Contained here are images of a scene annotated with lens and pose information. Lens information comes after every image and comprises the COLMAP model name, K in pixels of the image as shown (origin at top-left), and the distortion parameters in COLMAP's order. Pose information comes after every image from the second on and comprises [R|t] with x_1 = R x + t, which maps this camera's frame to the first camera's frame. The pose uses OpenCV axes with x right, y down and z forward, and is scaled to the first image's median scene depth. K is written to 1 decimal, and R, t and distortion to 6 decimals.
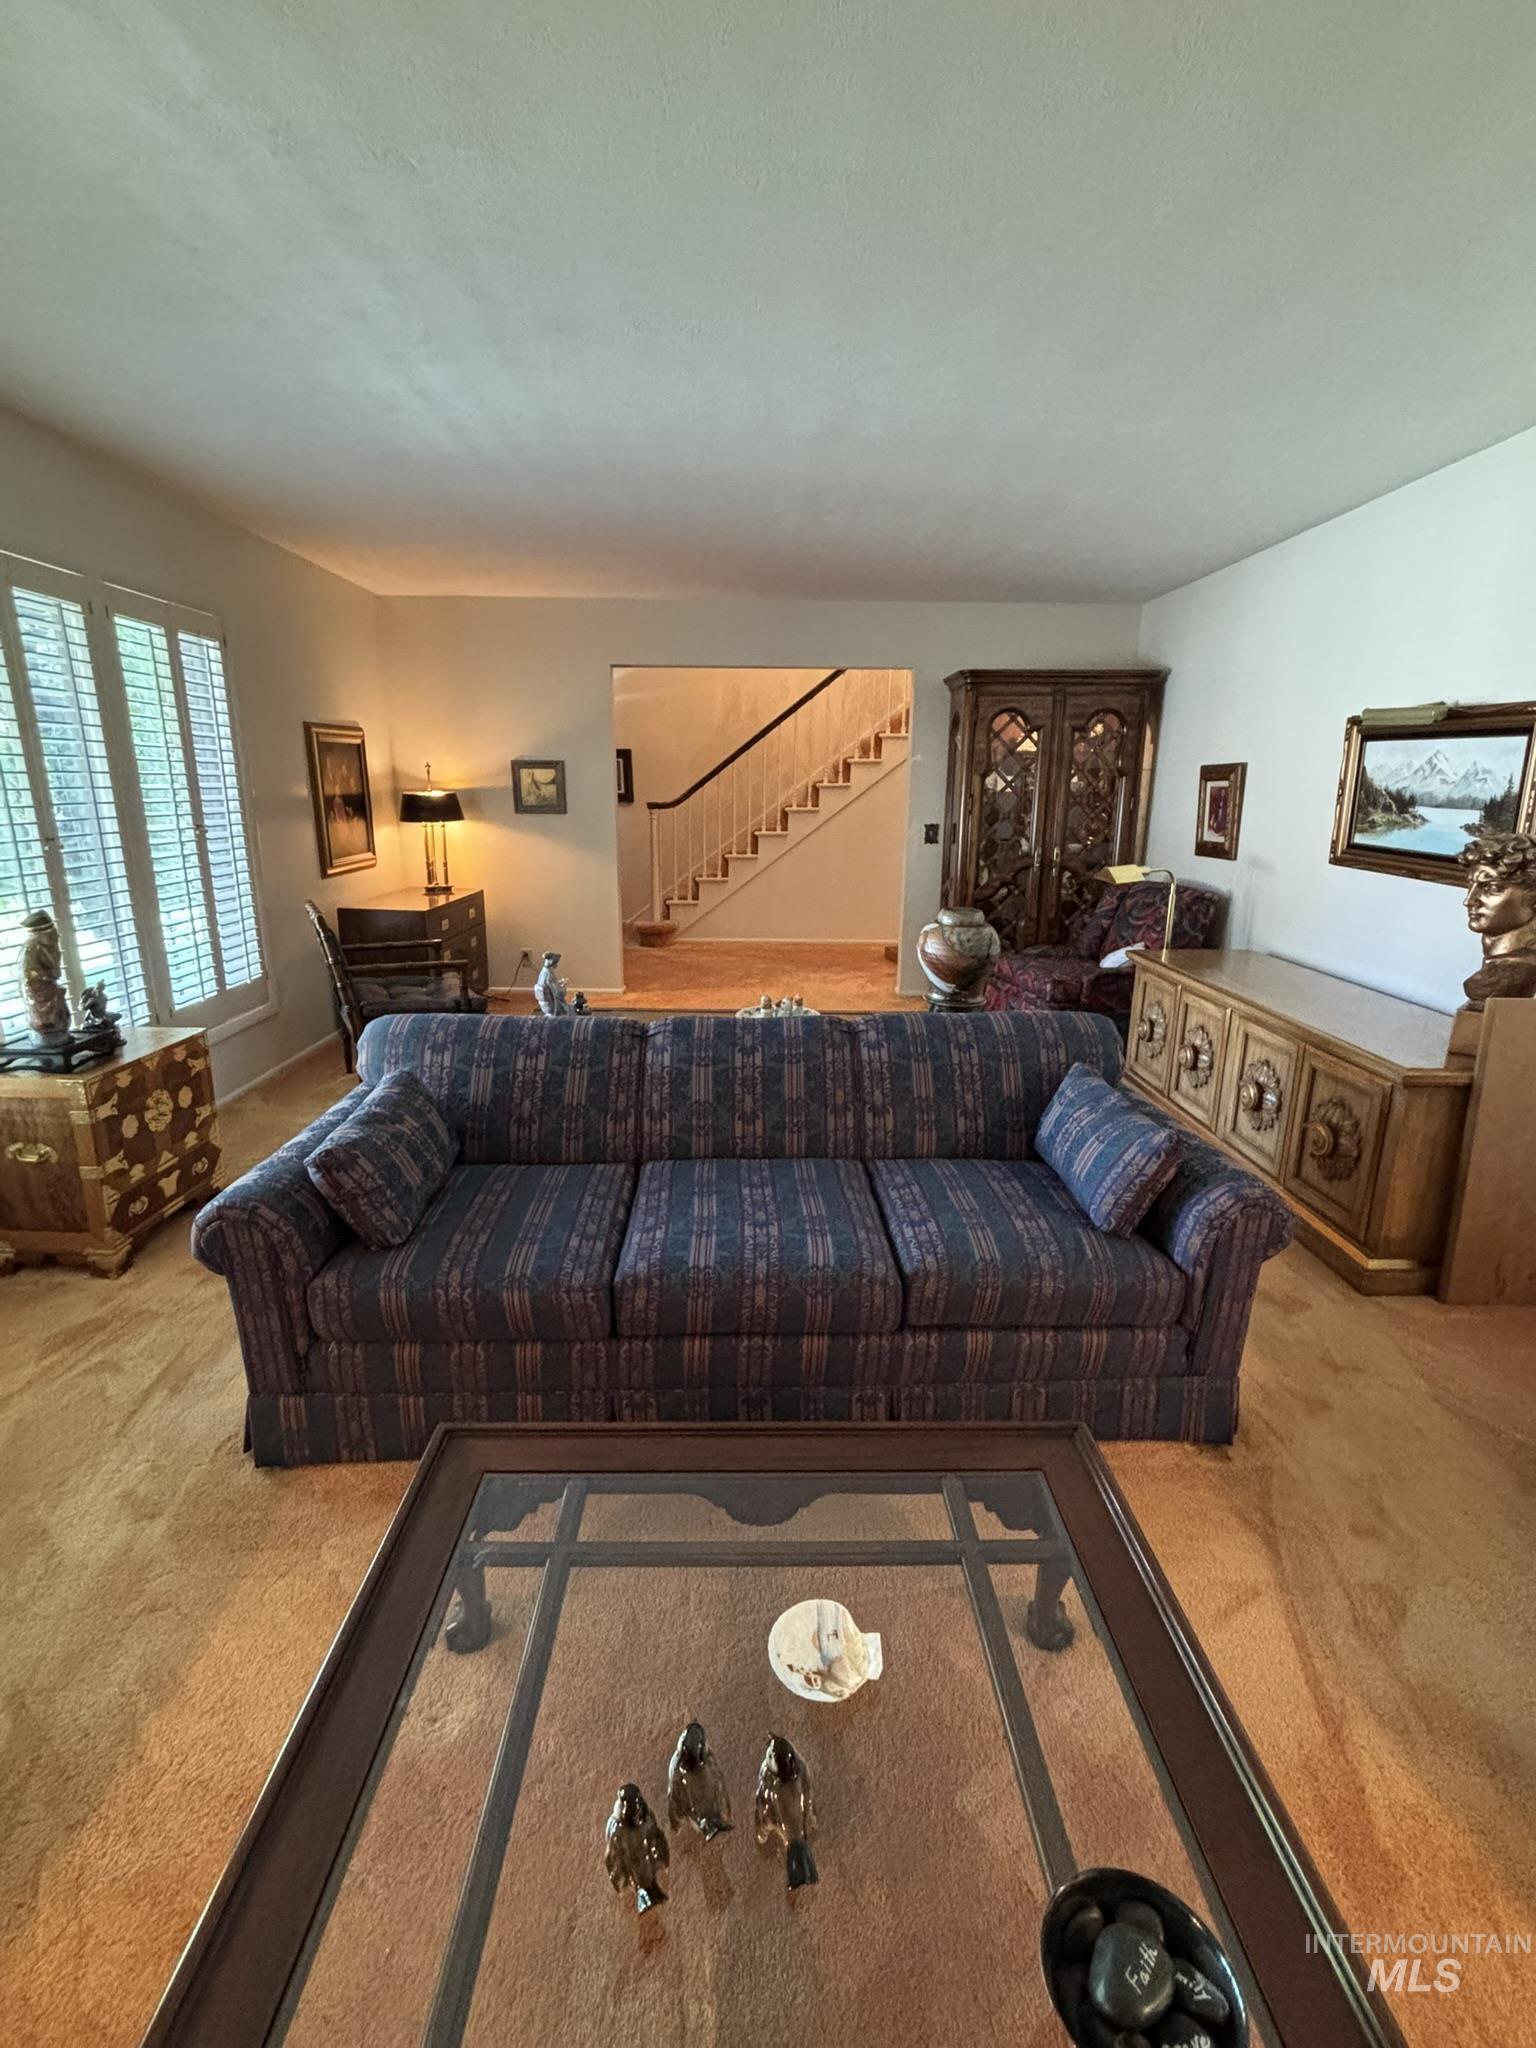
lens RADIAL K [[912.6, 0, 771.2], [0, 912.6, 1011.9], [0, 0, 1]] dist [-0.001004, -0.000045]
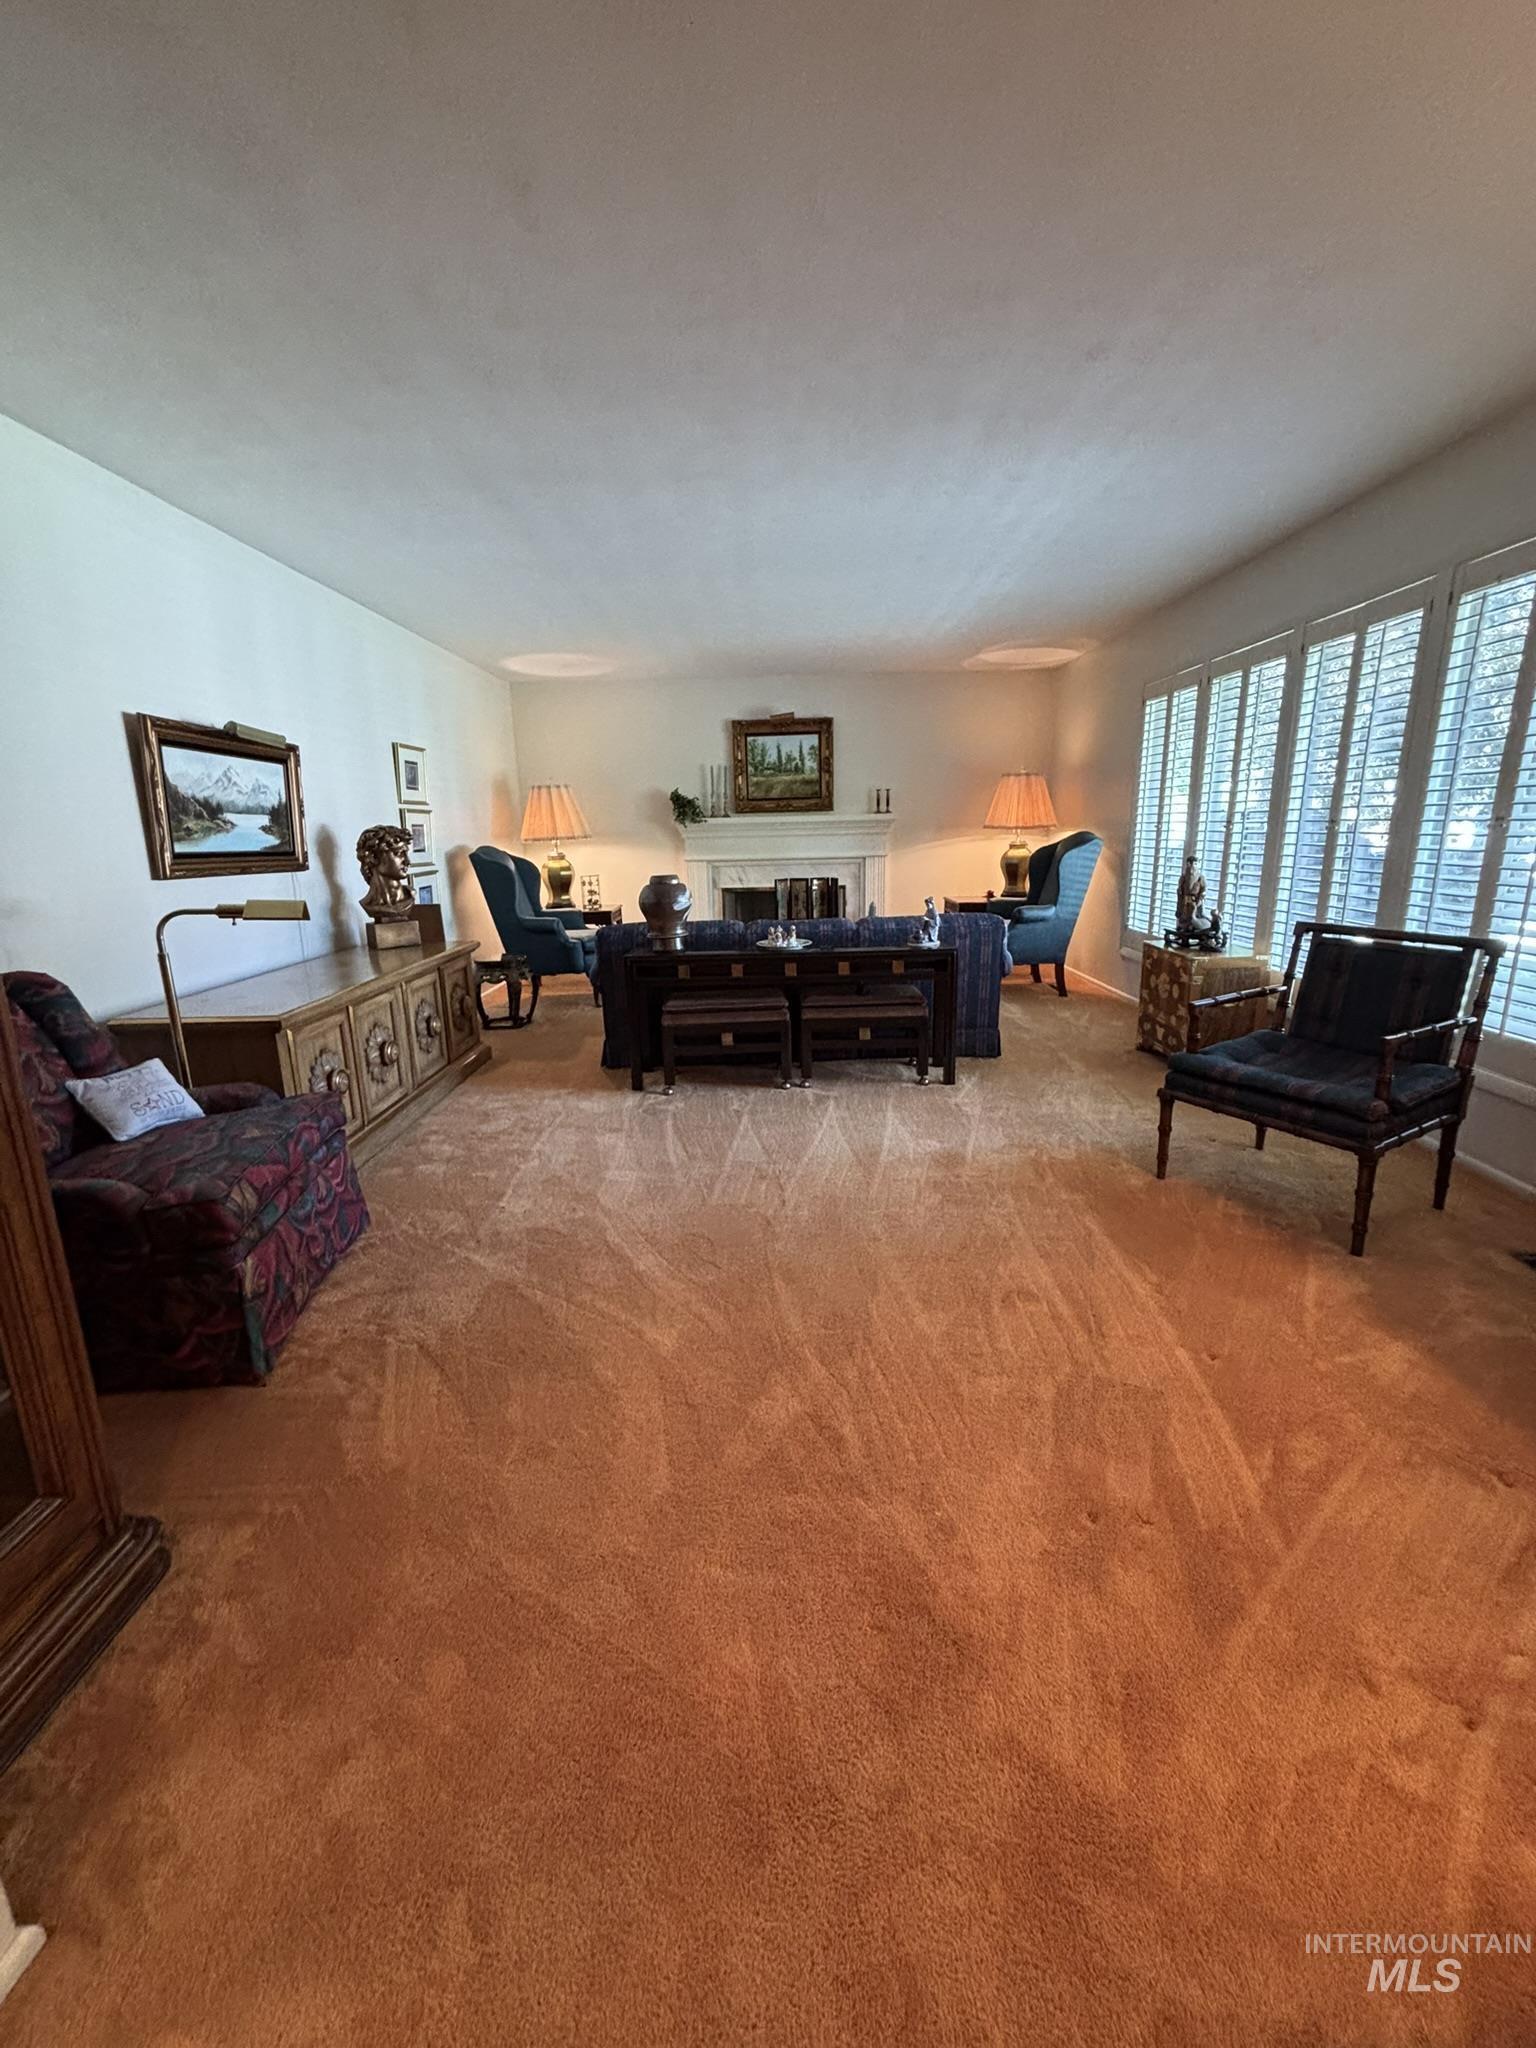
lens RADIAL K [[817.5, 0, 771.8], [0, 817.5, 1022.3], [0, 0, 1]] dist [0.003328, -0.001219]
pose [[-0.999786, 0.005142, 0.020060, 0.000081], [0.013869, 0.885610, 0.464223, -0.461743], [-0.015378, 0.464402, -0.885491, 2.027860]]
